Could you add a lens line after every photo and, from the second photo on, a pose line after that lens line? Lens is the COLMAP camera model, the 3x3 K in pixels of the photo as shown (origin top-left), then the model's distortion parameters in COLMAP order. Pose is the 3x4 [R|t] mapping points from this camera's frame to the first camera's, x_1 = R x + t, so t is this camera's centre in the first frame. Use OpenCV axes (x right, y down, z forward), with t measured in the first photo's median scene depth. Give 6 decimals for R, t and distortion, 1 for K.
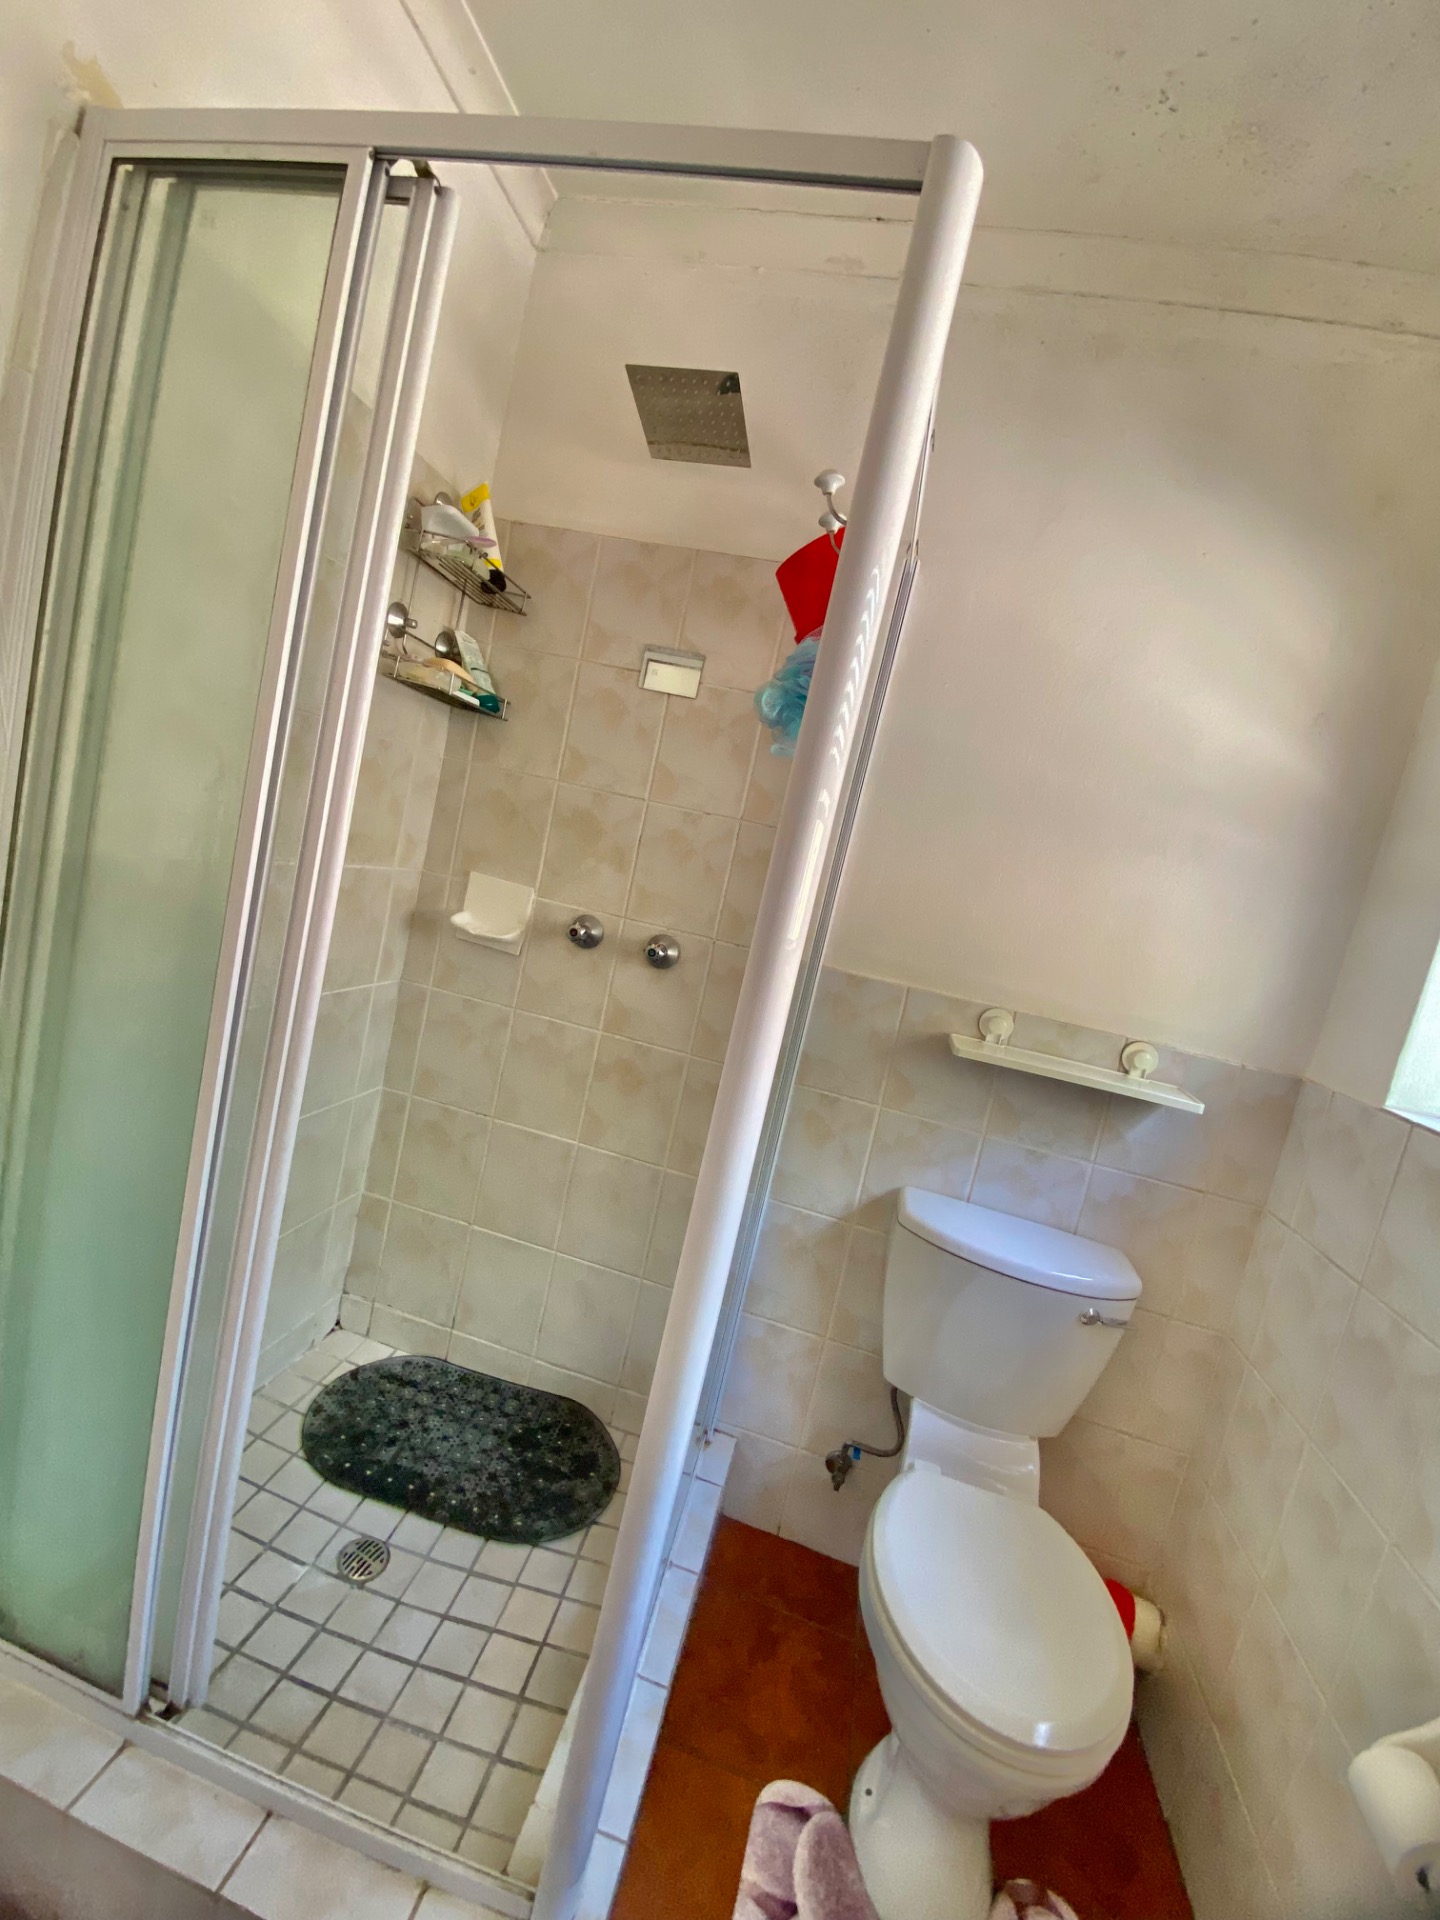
lens RADIAL K [[774.2, 0, 734.7], [0, 774.2, 951.7], [0, 0, 1]] dist [0.021960, -0.022203]
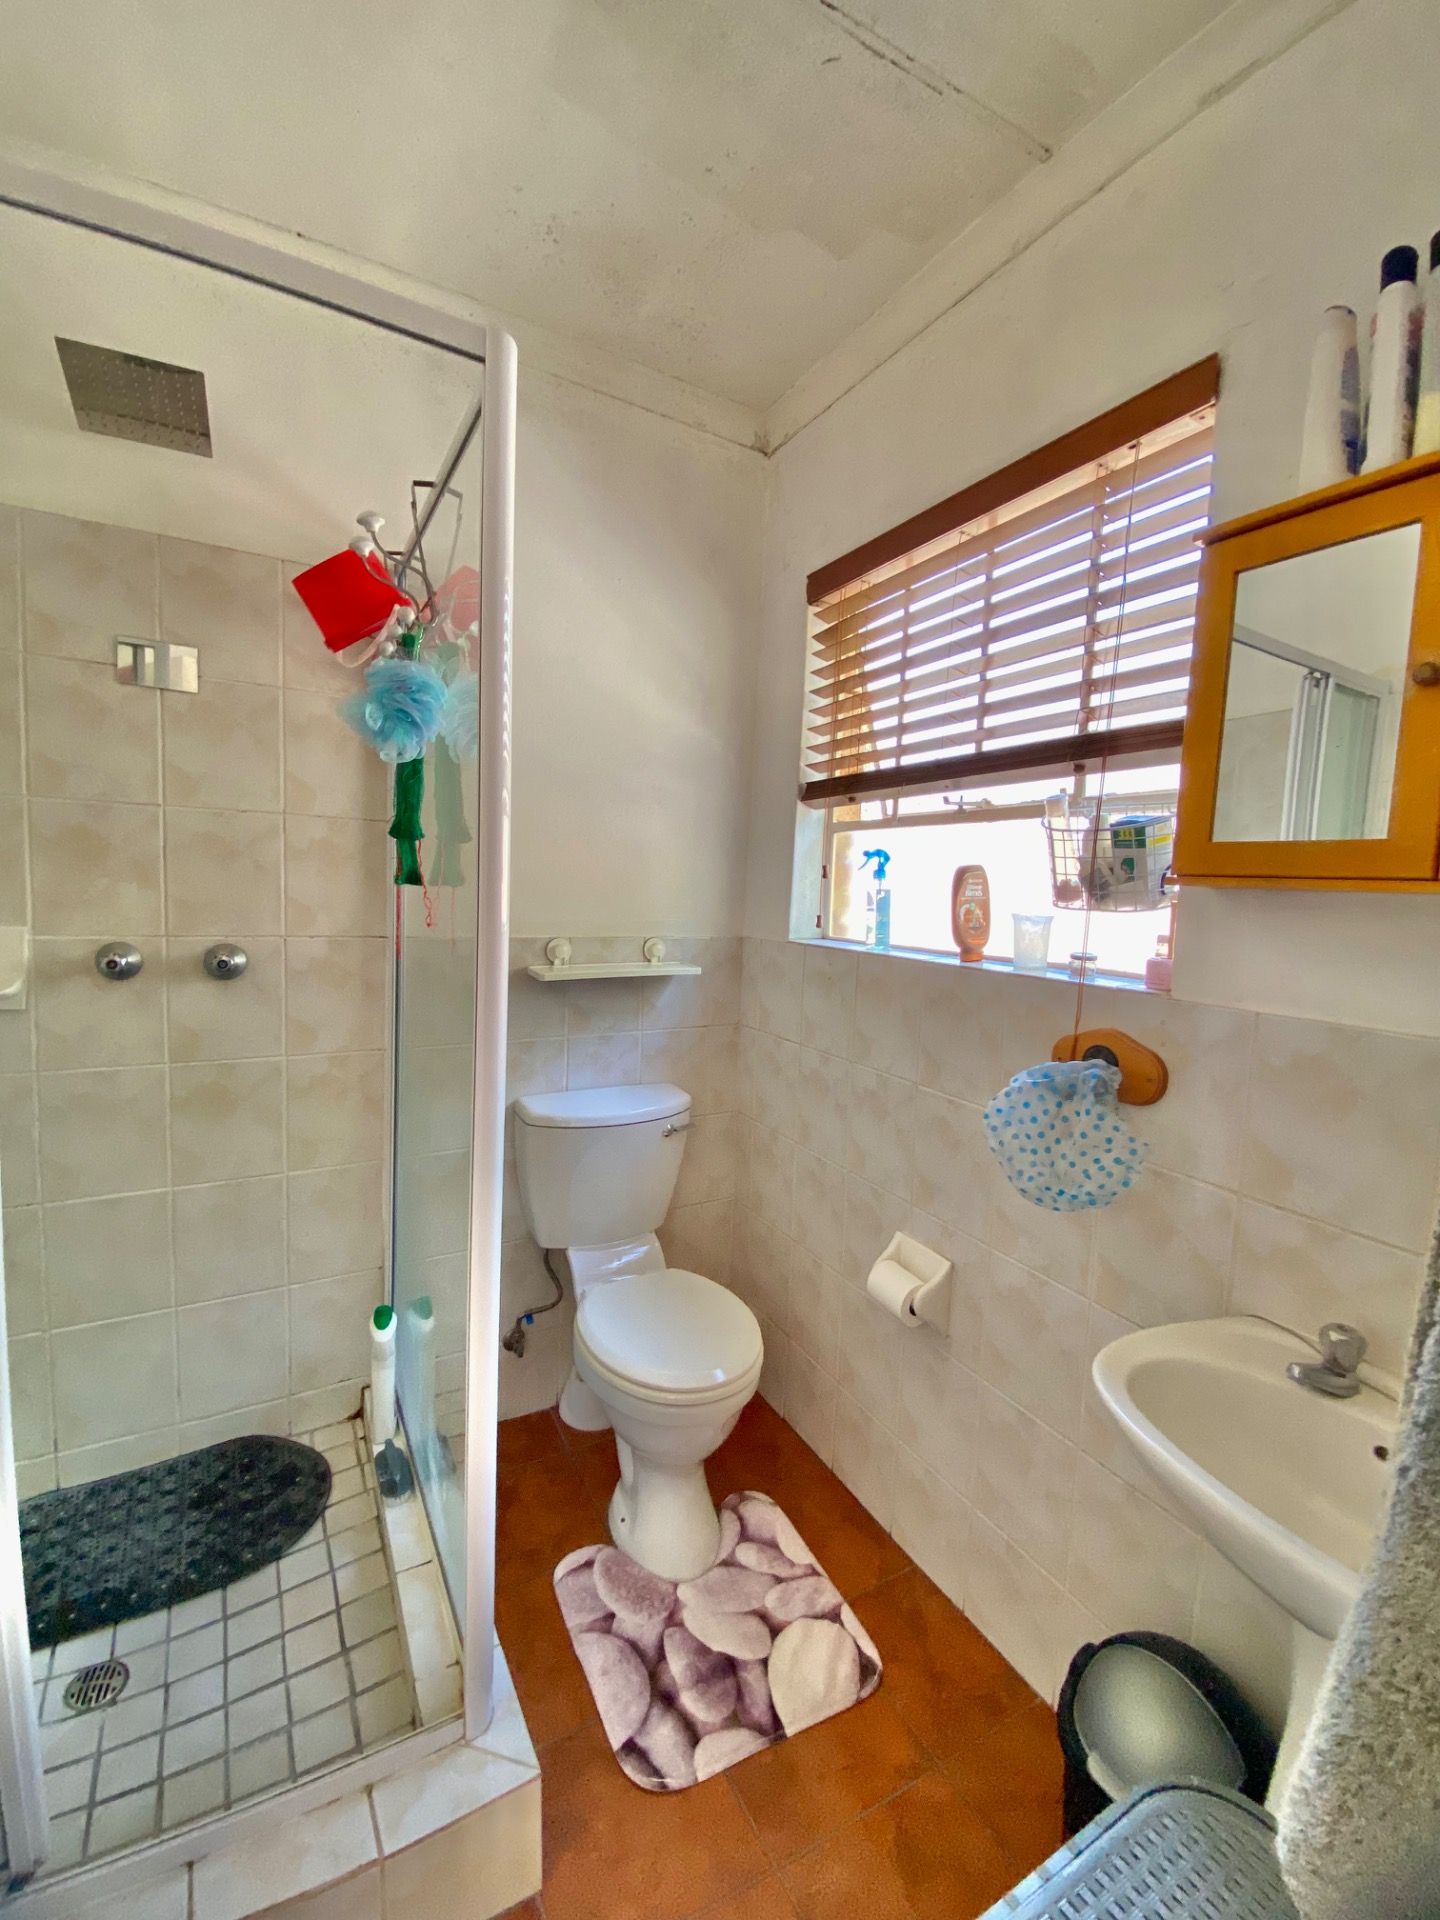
lens RADIAL K [[774.2, 0, 734.7], [0, 774.2, 951.7], [0, 0, 1]] dist [0.021960, -0.022203]
pose [[0.733425, -0.239244, 0.636279, -0.270270], [0.191954, 0.970816, 0.143769, -0.032550], [-0.652106, 0.016692, 0.757944, -0.160377]]
